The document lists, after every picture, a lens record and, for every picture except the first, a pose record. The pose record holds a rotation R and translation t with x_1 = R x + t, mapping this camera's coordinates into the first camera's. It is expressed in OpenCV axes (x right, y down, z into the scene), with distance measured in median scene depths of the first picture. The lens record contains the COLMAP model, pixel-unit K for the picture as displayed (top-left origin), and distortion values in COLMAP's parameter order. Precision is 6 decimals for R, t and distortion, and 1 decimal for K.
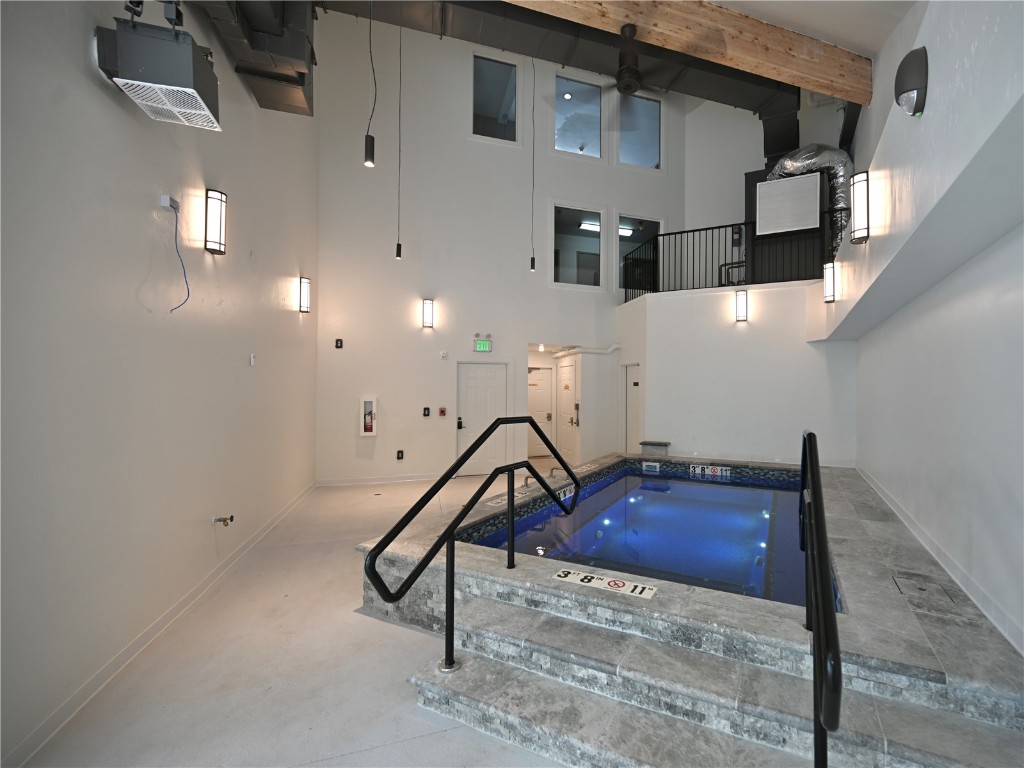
lens RADIAL K [[440.1, 0, 529.9], [0, 440.1, 389.6], [0, 0, 1]] dist [-0.001415, 0.000068]
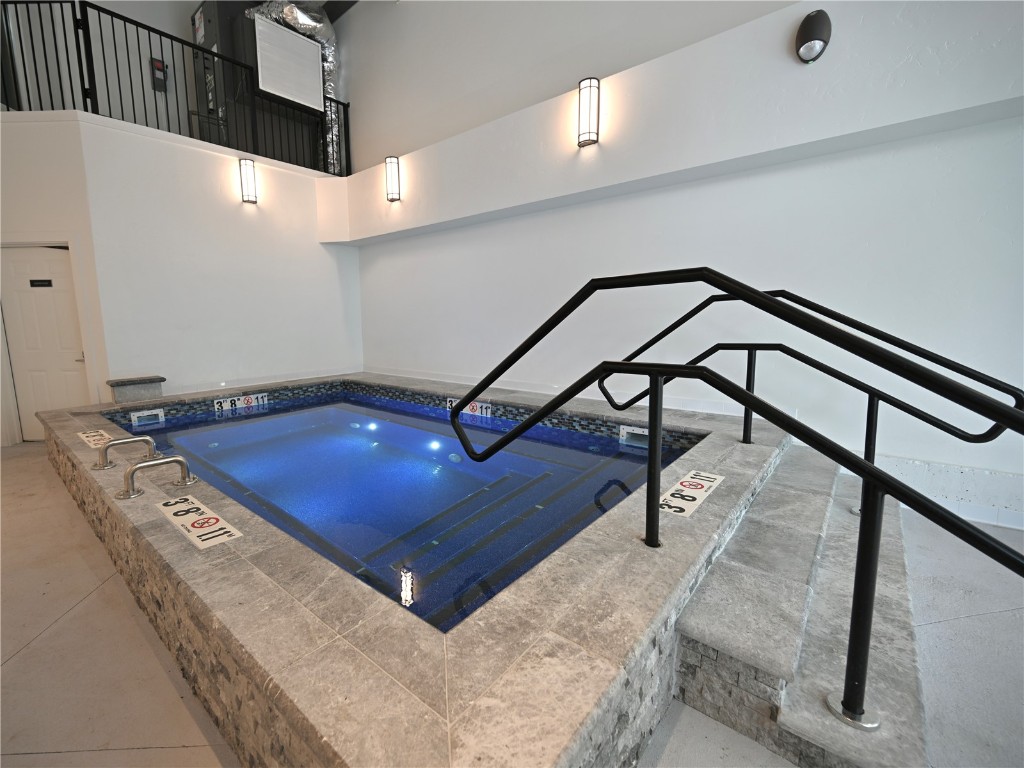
lens RADIAL K [[440.1, 0, 529.9], [0, 440.1, 389.6], [0, 0, 1]] dist [-0.001415, 0.000068]
pose [[0.227066, -0.174421, 0.958133, -0.200185], [0.013694, 0.984306, 0.175940, 0.036530], [-0.973783, -0.026830, 0.225891, 0.352107]]
